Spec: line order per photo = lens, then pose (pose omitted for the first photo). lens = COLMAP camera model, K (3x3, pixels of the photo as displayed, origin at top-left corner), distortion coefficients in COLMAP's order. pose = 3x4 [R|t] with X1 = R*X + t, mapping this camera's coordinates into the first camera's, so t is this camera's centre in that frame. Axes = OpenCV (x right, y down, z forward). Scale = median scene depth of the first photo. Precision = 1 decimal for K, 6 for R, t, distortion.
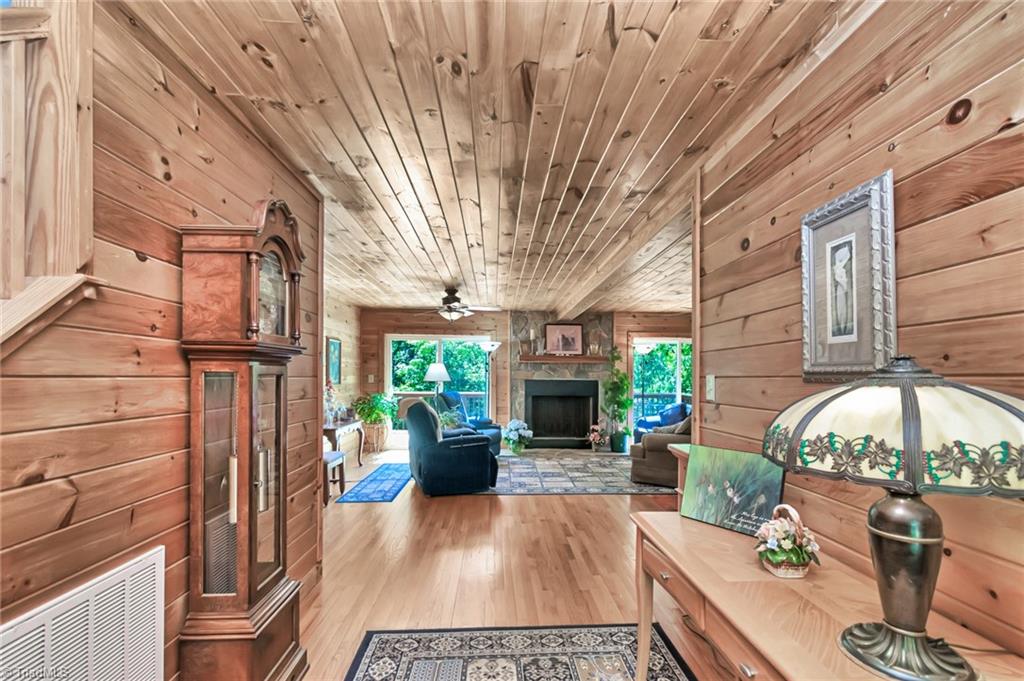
lens RADIAL K [[453.0, 0, 516.1], [0, 453.0, 376.8], [0, 0, 1]] dist [-0.000491, -0.000187]
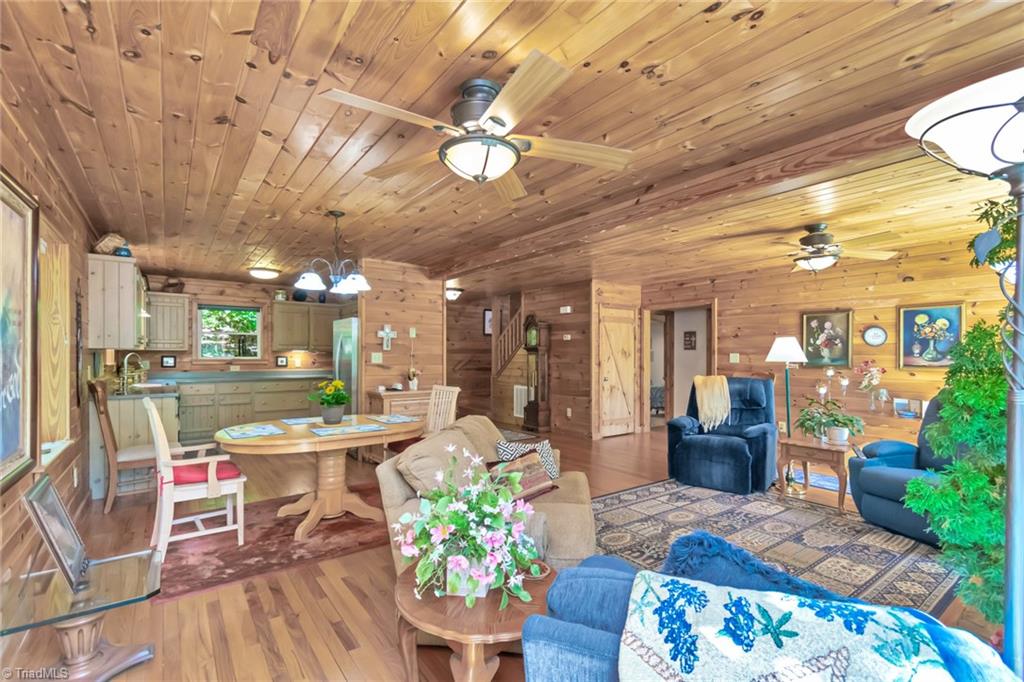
lens RADIAL K [[466.7, 0, 517.3], [0, 466.7, 355.7], [0, 0, 1]] dist [0.001389, -0.000766]
pose [[-0.826655, -0.005968, -0.562678, 0.474582], [-0.007086, 0.999975, -0.000196, 0.002282], [0.562665, 0.003825, -0.826676, 1.038395]]
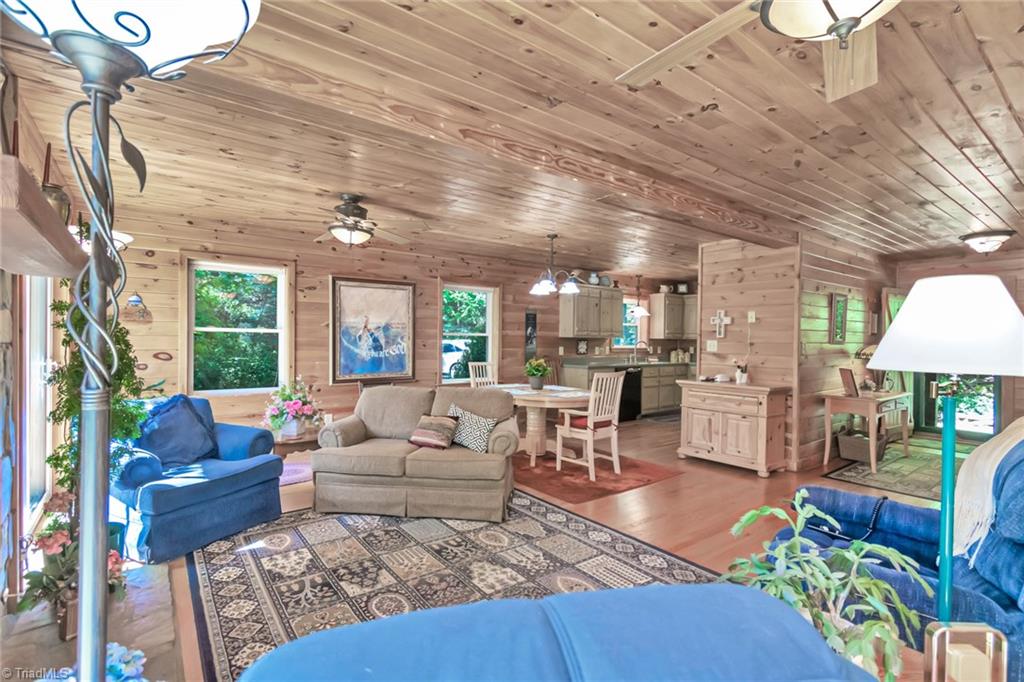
lens RADIAL K [[480.8, 0, 517.0], [0, 480.8, 342.4], [0, 0, 1]] dist [0.001585, -0.000054]
pose [[-0.572500, -0.018575, 0.819694, -0.176957], [-0.016038, 0.999806, 0.011455, -0.001571], [-0.819748, -0.006588, -0.572687, 0.955543]]
